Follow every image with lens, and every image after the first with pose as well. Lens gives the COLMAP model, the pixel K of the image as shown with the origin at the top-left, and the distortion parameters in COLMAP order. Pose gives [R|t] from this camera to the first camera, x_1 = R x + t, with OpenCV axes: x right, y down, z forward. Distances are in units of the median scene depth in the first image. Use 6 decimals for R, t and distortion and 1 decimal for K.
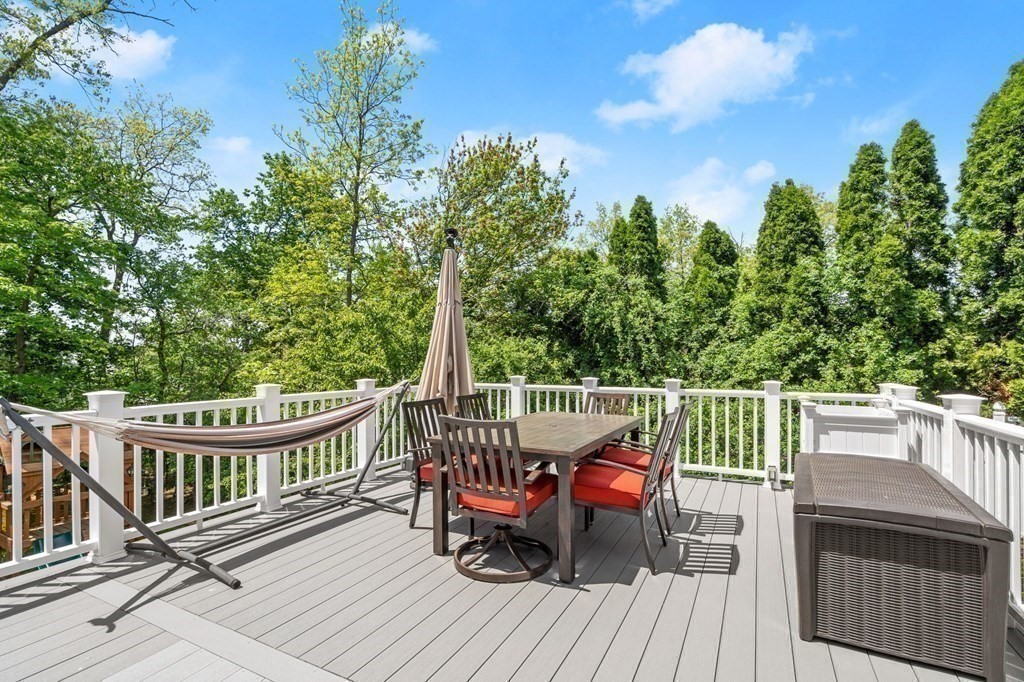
lens RADIAL K [[469.6, 0, 514.0], [0, 469.6, 361.6], [0, 0, 1]] dist [-0.000430, -0.000117]
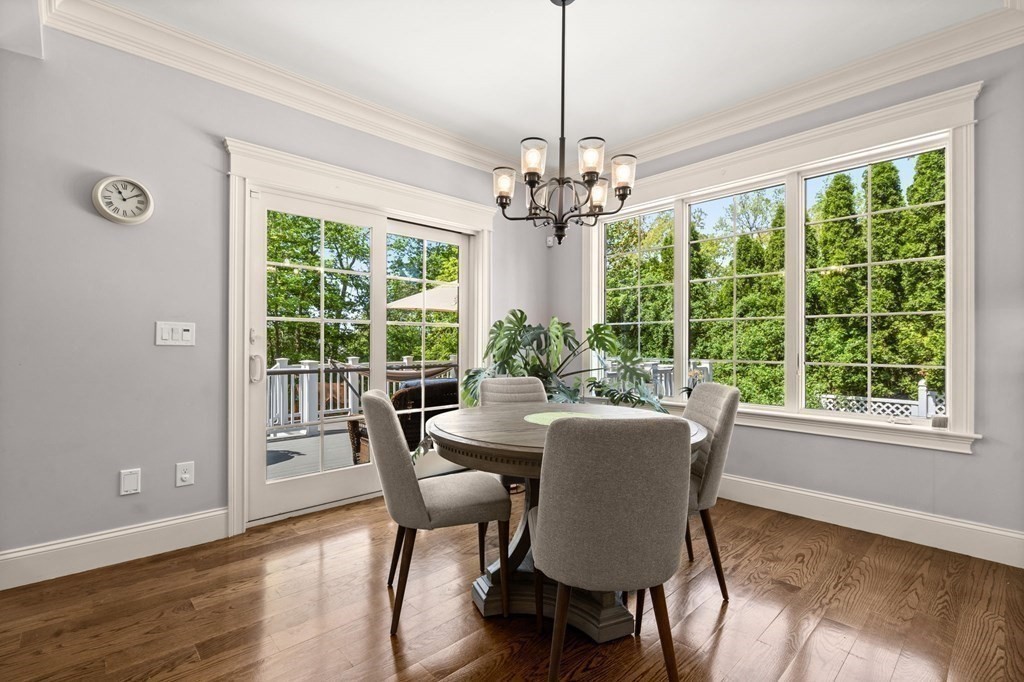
lens RADIAL K [[469.6, 0, 518.0], [0, 469.6, 340.8], [0, 0, 1]] dist [-0.000430, -0.000117]
pose [[0.943129, 0.001397, -0.332425, 0.270256], [-0.004105, 0.999964, -0.007446, -0.003027], [0.332402, 0.008388, 0.943100, -0.354128]]
